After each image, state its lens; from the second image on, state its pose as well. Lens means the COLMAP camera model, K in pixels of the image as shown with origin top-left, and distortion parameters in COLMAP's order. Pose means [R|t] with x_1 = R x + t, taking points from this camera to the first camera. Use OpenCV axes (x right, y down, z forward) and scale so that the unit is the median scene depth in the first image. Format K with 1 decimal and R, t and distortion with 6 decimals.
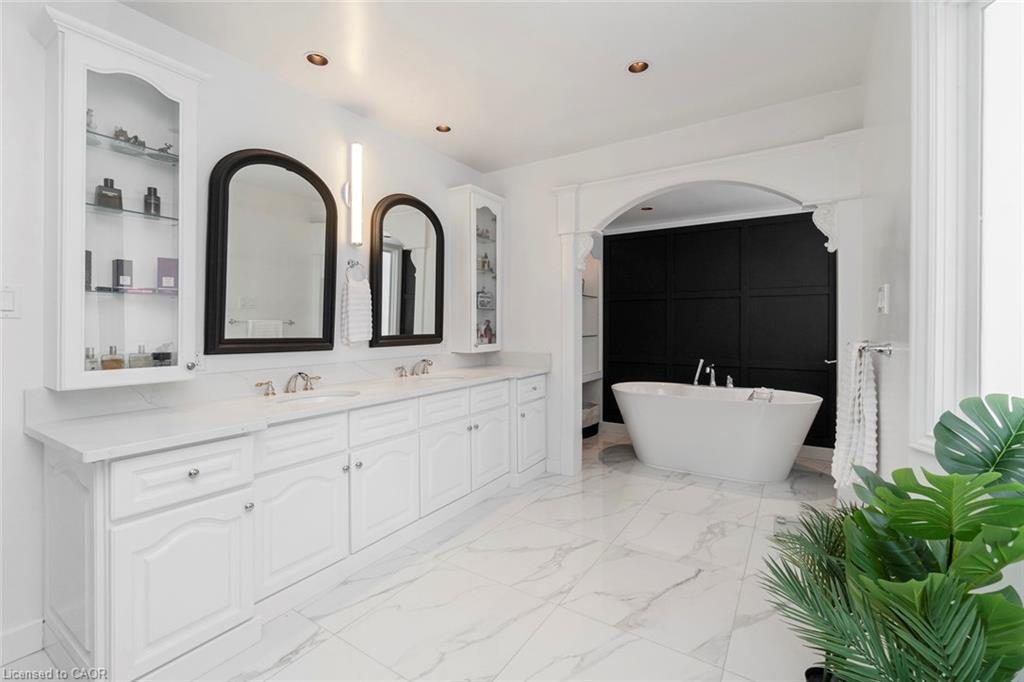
lens RADIAL K [[449.3, 0, 504.8], [0, 449.3, 325.0], [0, 0, 1]] dist [-0.000075, 0.000173]
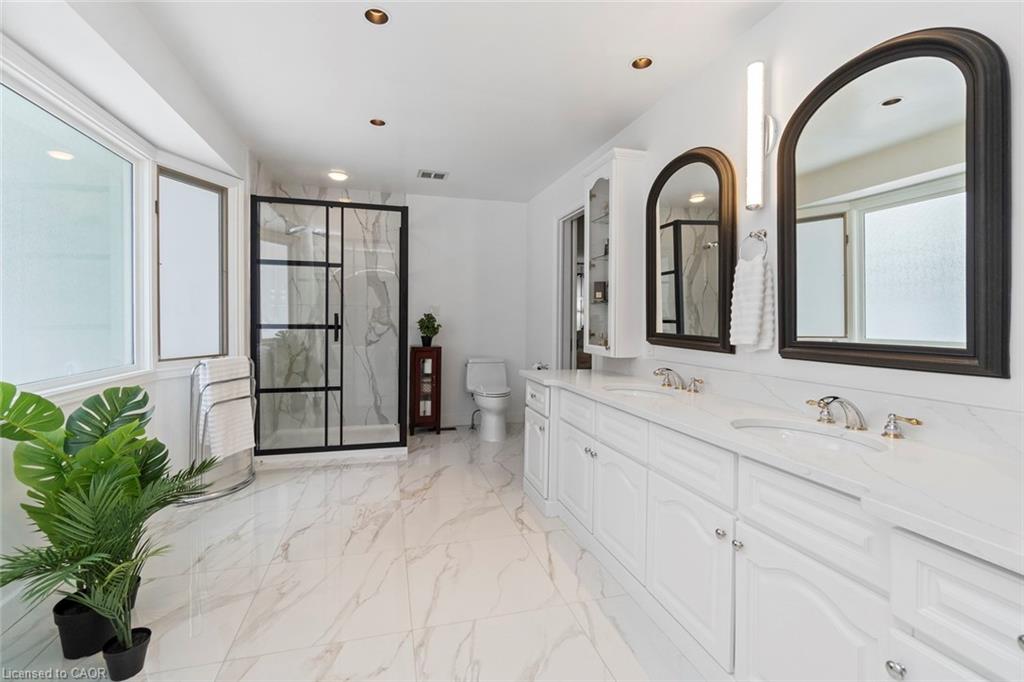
lens RADIAL K [[449.3, 0, 504.8], [0, 449.3, 325.0], [0, 0, 1]] dist [-0.000075, 0.000173]
pose [[-0.667226, -0.002113, -0.744852, 0.700876], [-0.009749, 0.999935, 0.005897, 0.005892], [0.744792, 0.011196, -0.667203, 1.822069]]
